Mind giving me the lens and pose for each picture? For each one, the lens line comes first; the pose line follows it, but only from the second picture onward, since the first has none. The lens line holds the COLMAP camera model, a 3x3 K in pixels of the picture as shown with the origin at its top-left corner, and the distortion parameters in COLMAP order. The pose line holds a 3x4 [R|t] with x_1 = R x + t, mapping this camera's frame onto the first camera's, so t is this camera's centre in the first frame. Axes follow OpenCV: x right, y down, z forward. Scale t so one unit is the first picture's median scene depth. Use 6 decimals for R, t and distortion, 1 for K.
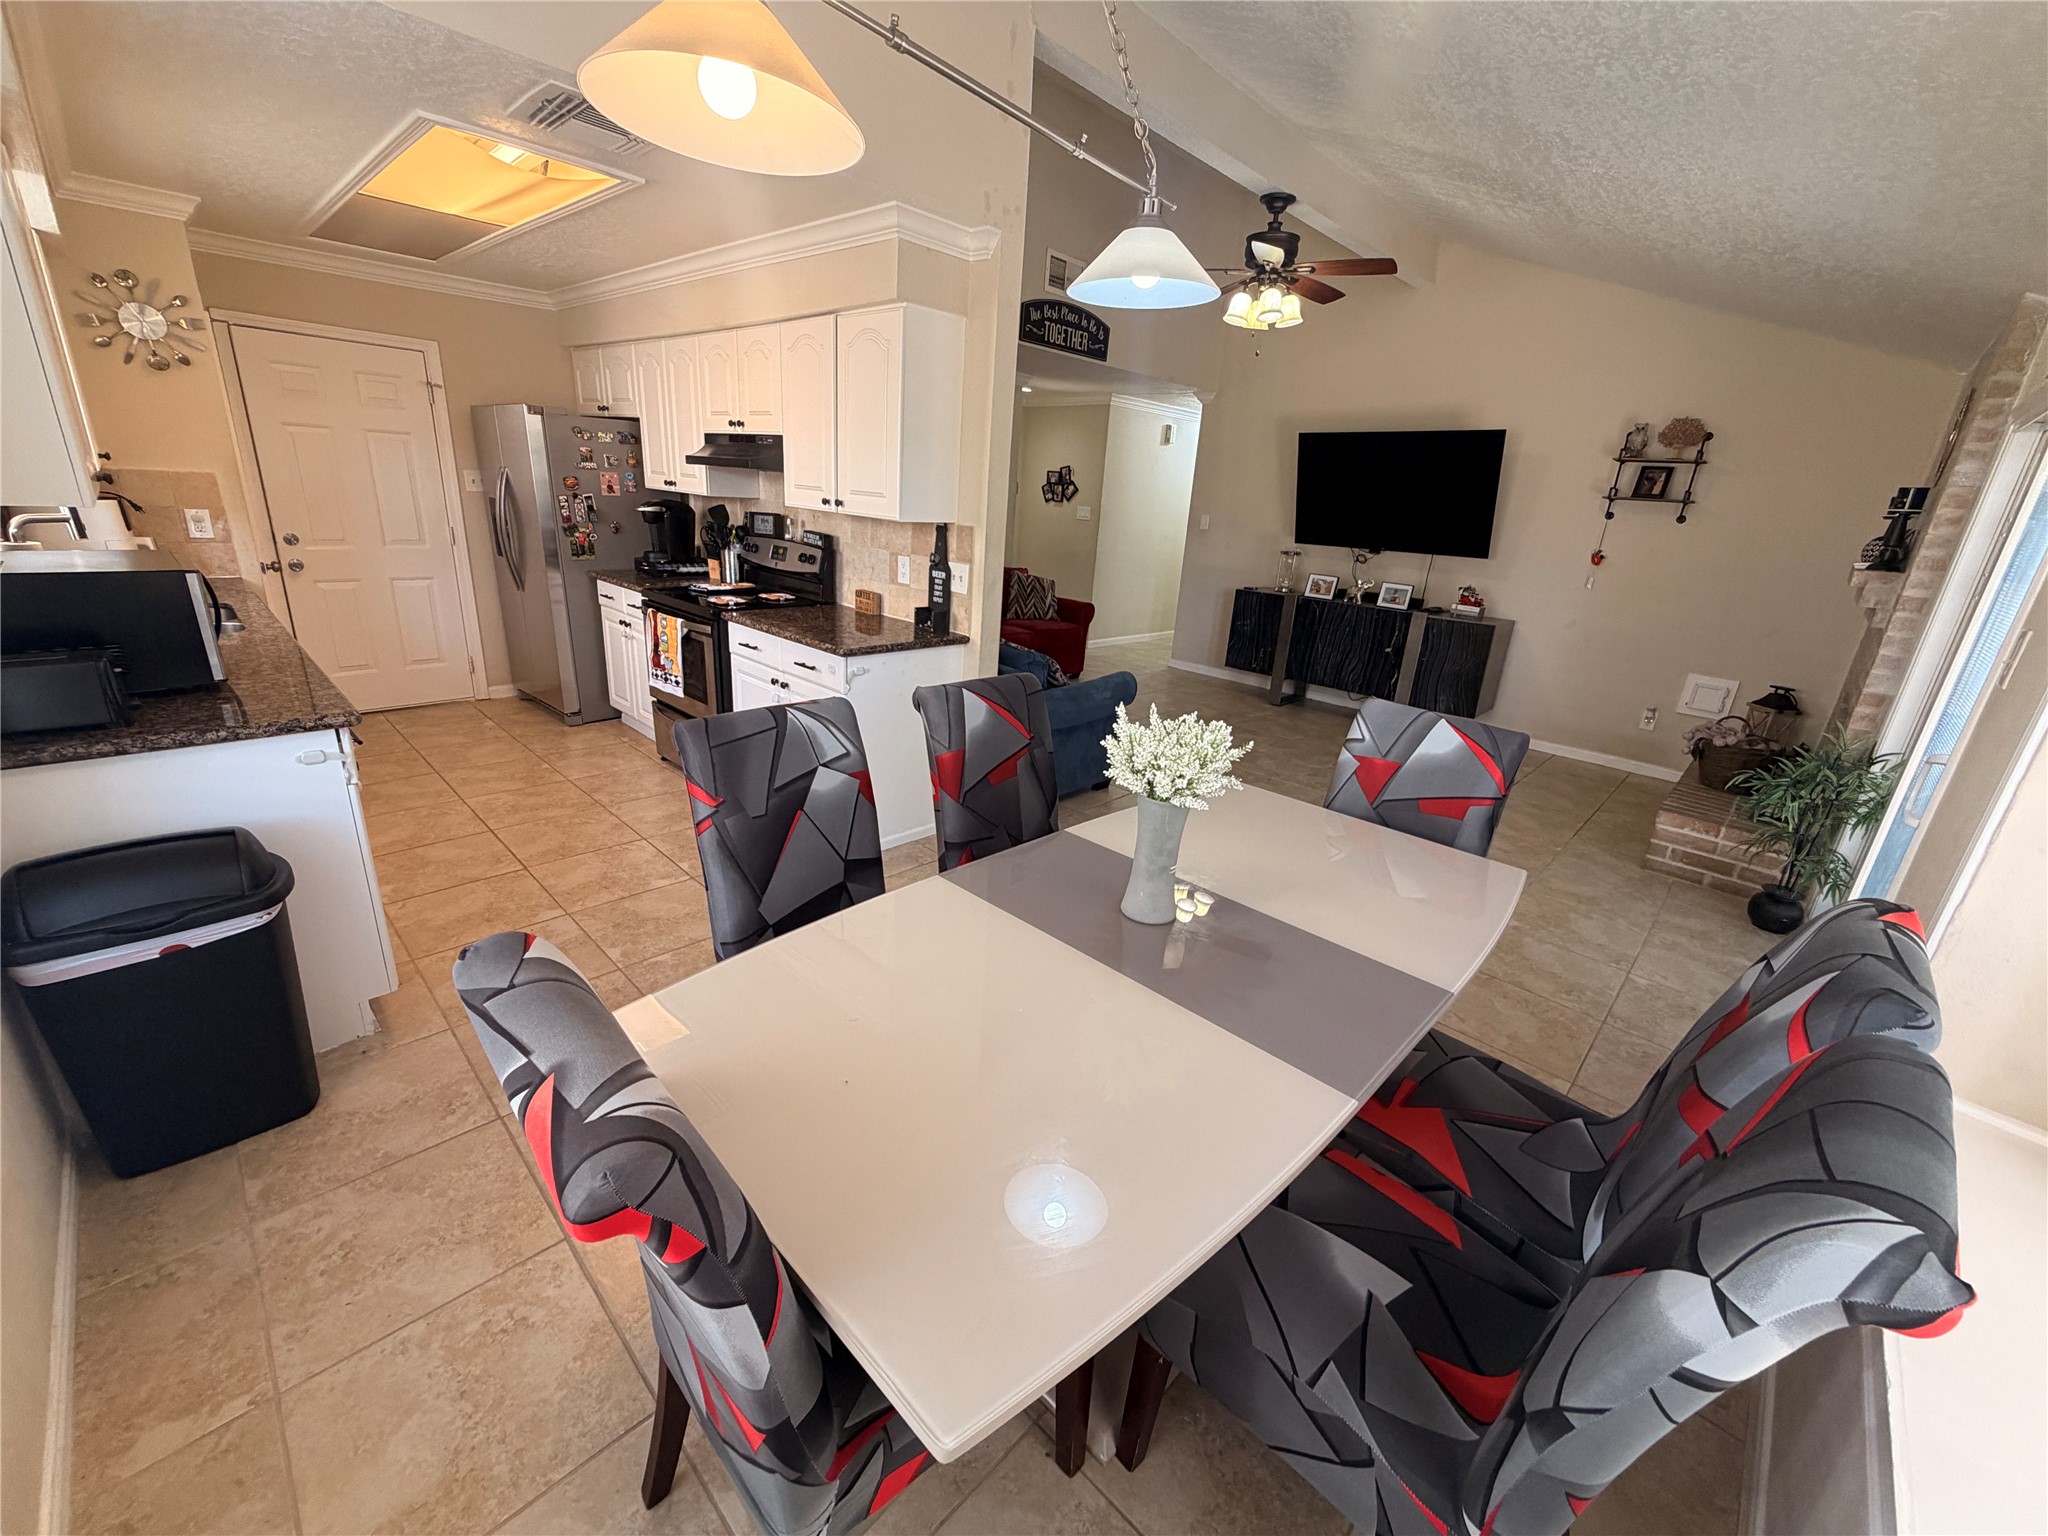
lens RADIAL K [[816.7, 0, 1016.1], [0, 816.7, 764.2], [0, 0, 1]] dist [-0.000536, -0.000904]
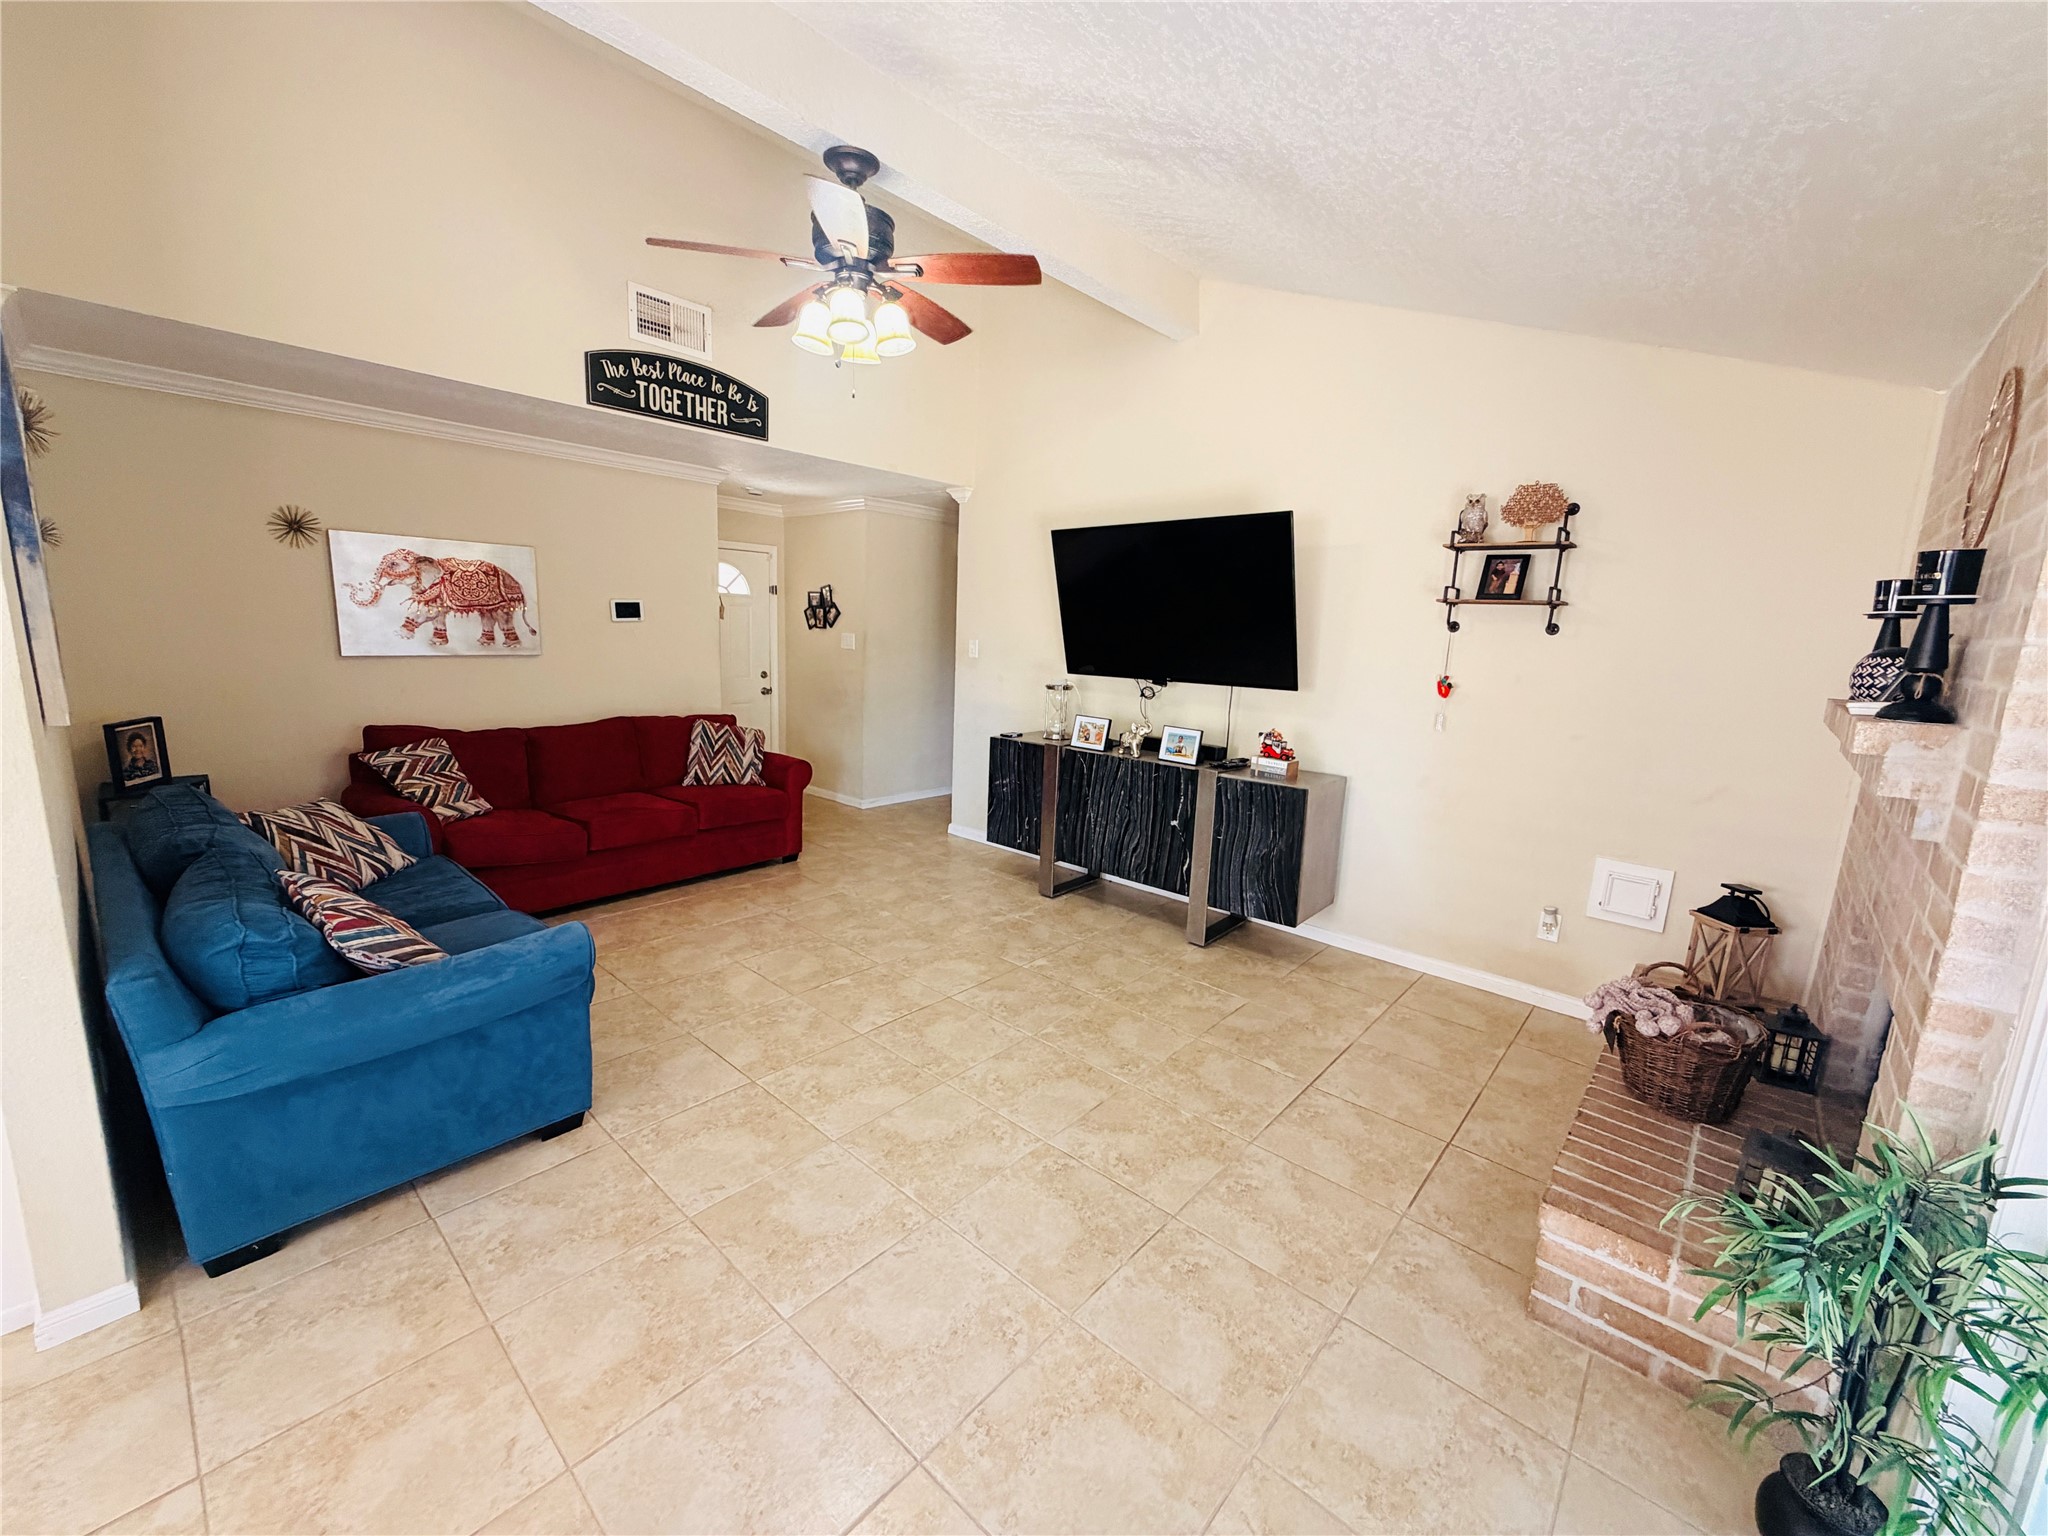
lens RADIAL K [[816.7, 0, 1014.7], [0, 816.7, 766.1], [0, 0, 1]] dist [-0.000536, -0.000904]
pose [[0.998968, -0.030824, 0.033359, 0.397667], [0.035342, 0.988854, -0.144634, -0.122692], [-0.028529, 0.145664, 0.988923, 0.418041]]
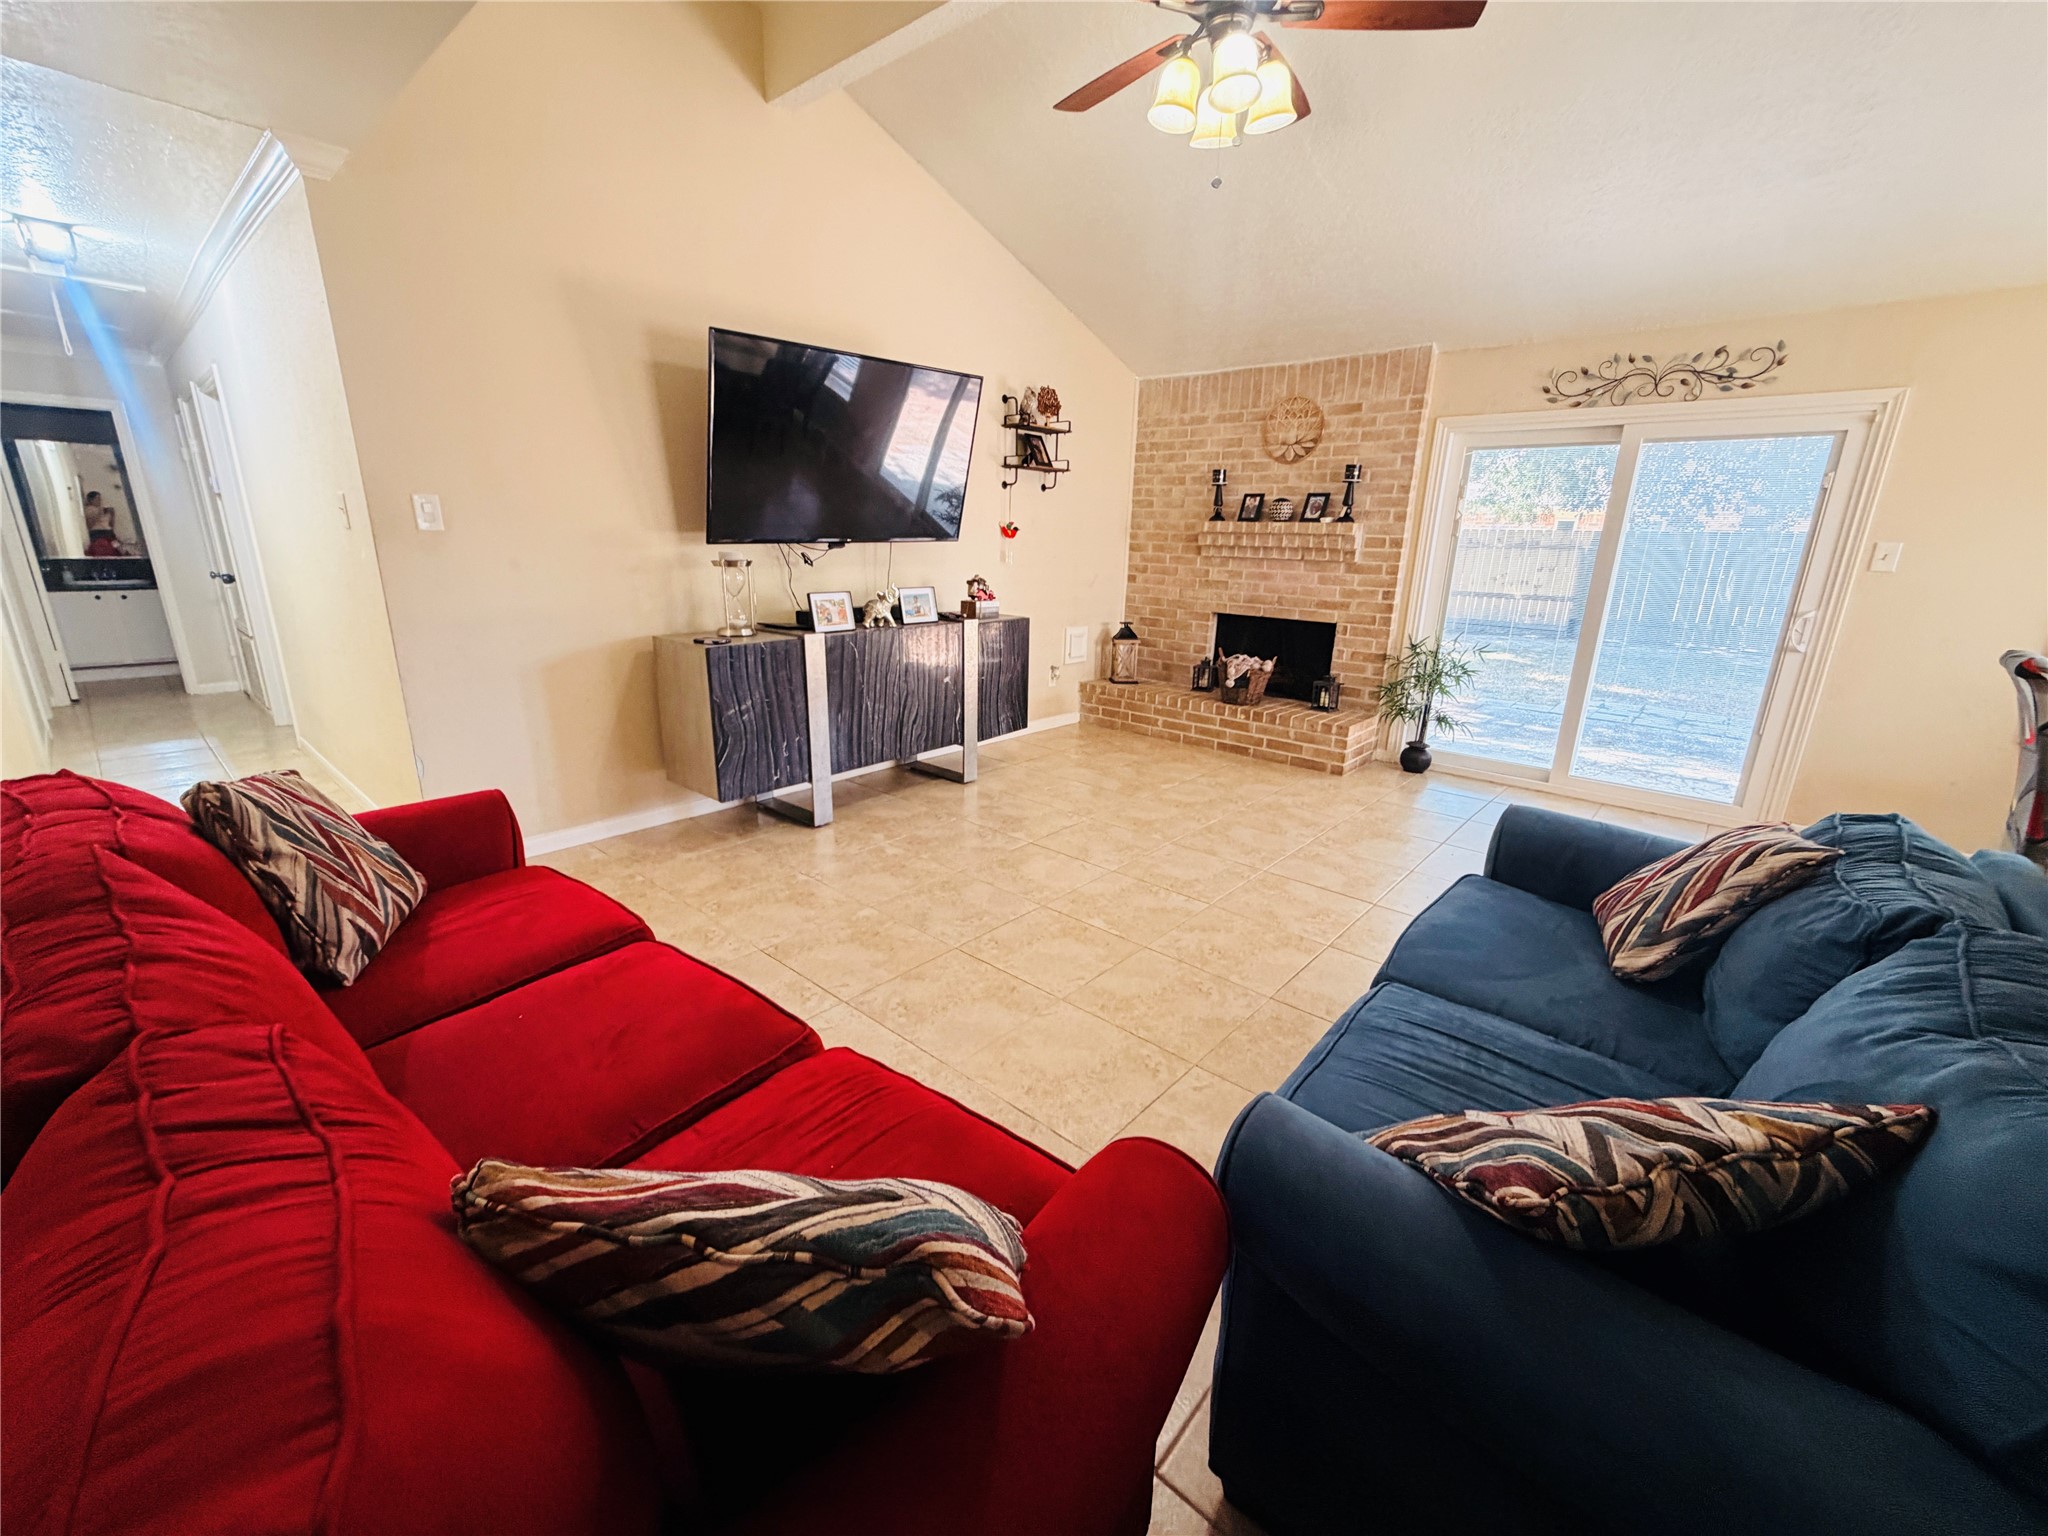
lens RADIAL K [[816.7, 0, 1022.4], [0, 816.7, 767.6], [0, 0, 1]] dist [-0.000536, -0.000904]
pose [[-0.043636, -0.341331, 0.938930, -0.320357], [0.293287, 0.894038, 0.338642, -0.389079], [-0.955028, 0.290153, 0.061096, 1.215424]]
